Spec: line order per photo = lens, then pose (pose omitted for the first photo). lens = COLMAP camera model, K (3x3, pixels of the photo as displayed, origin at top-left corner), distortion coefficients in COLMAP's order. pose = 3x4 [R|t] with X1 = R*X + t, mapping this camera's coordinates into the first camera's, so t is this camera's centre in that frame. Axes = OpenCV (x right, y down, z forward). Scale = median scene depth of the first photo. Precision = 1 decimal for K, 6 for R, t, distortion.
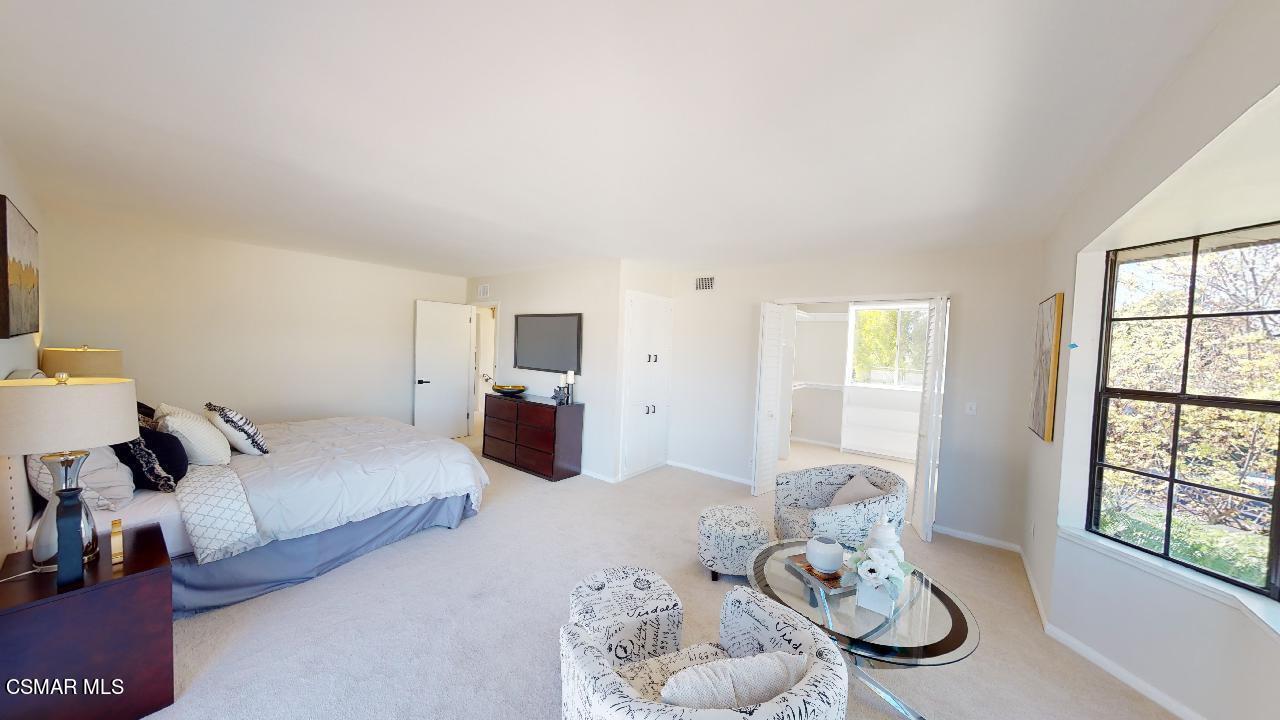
lens RADIAL K [[468.4, 0, 632.1], [0, 468.4, 358.4], [0, 0, 1]] dist [0.002954, 0.000298]
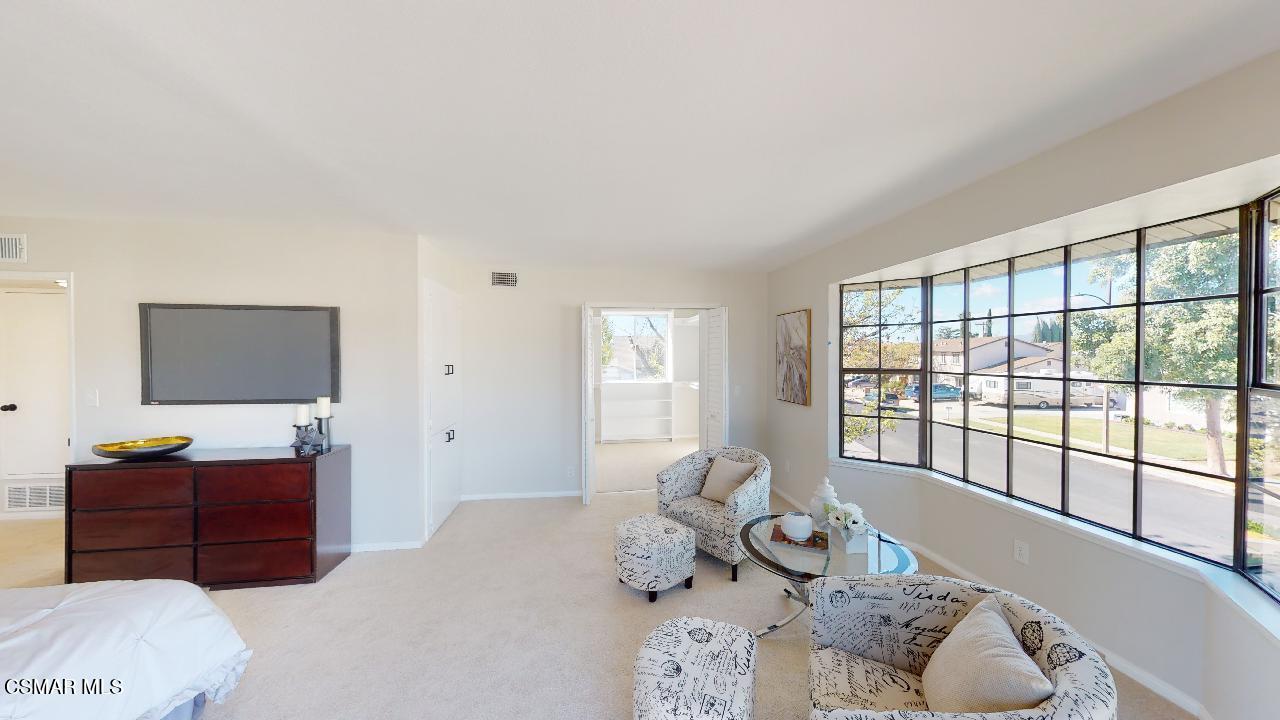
lens RADIAL K [[445.1, 0, 643.5], [0, 445.1, 355.2], [0, 0, 1]] dist [0.007058, 0.000046]
pose [[0.633146, -0.037231, 0.773137, -0.321727], [0.048806, 0.998775, 0.008127, -0.014041], [-0.772492, 0.032588, 0.634187, 0.280838]]
